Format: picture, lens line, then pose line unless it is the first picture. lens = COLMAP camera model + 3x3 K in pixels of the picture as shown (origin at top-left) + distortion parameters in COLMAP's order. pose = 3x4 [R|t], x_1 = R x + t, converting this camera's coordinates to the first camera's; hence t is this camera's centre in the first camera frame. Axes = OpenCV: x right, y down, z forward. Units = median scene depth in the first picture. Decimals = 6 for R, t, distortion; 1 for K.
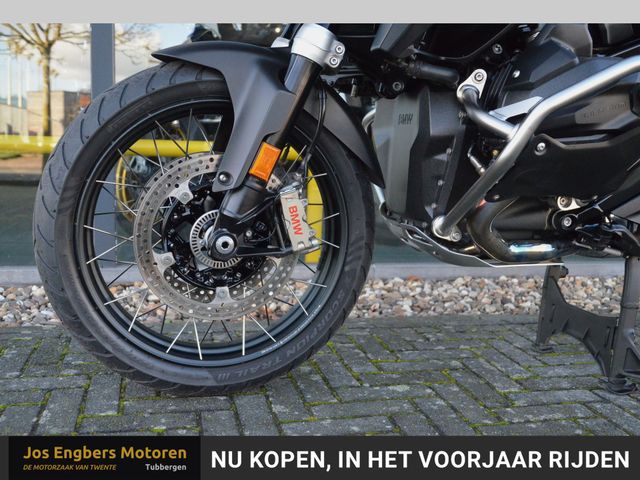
lens RADIAL K [[649.2, 0, 314.1], [0, 649.2, 249.4], [0, 0, 1]] dist [-0.004771, 0.017846]
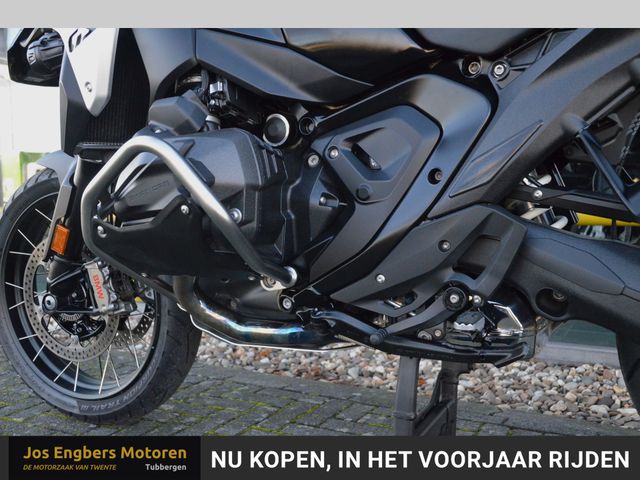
lens RADIAL K [[649.2, 0, 314.1], [0, 649.2, 249.4], [0, 0, 1]] dist [-0.004771, 0.017846]
pose [[0.729866, 0.012615, -0.683473, 1.066247], [-0.061264, 0.997013, -0.047021, -0.079613], [0.680839, 0.076192, 0.728459, 0.381338]]
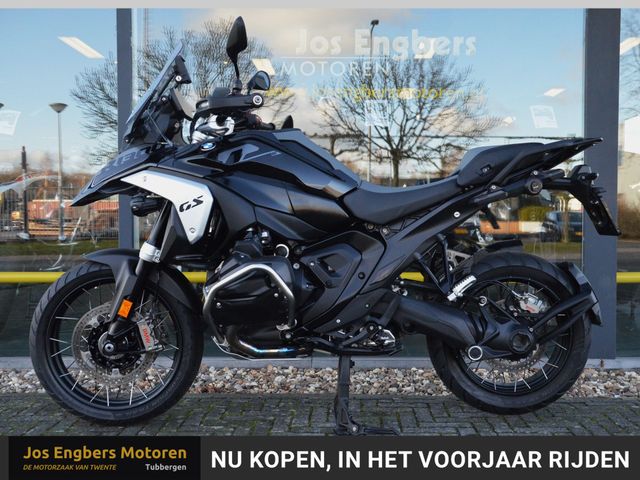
lens RADIAL K [[763.3, 0, 320.0], [0, 763.3, 240.0], [0, 0, 1]] dist [-0.001712, 0.050272]
pose [[0.960284, -0.032180, -0.277164, 1.125417], [-0.002582, 0.992260, -0.124153, -0.045209], [0.279014, 0.119938, 0.952768, -1.108019]]
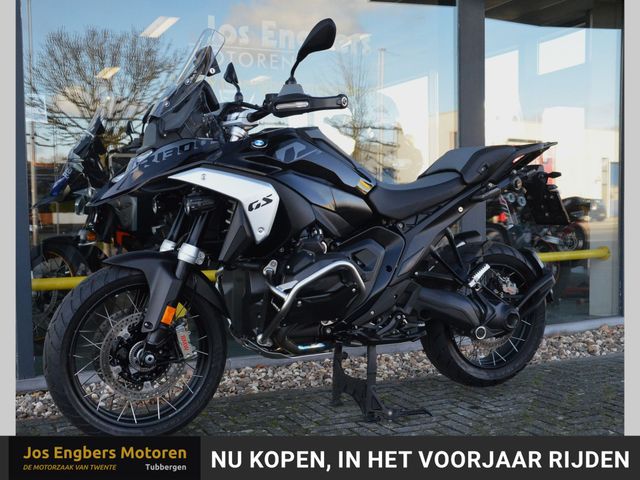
lens RADIAL K [[846.7, 0, 294.2], [0, 846.7, 240.6], [0, 0, 1]] dist [0.005226, 0.007015]
pose [[0.983647, -0.060674, 0.169582, -0.111779], [0.077796, 0.992316, -0.096213, -0.075656], [-0.162441, 0.107832, 0.980808, -1.468125]]
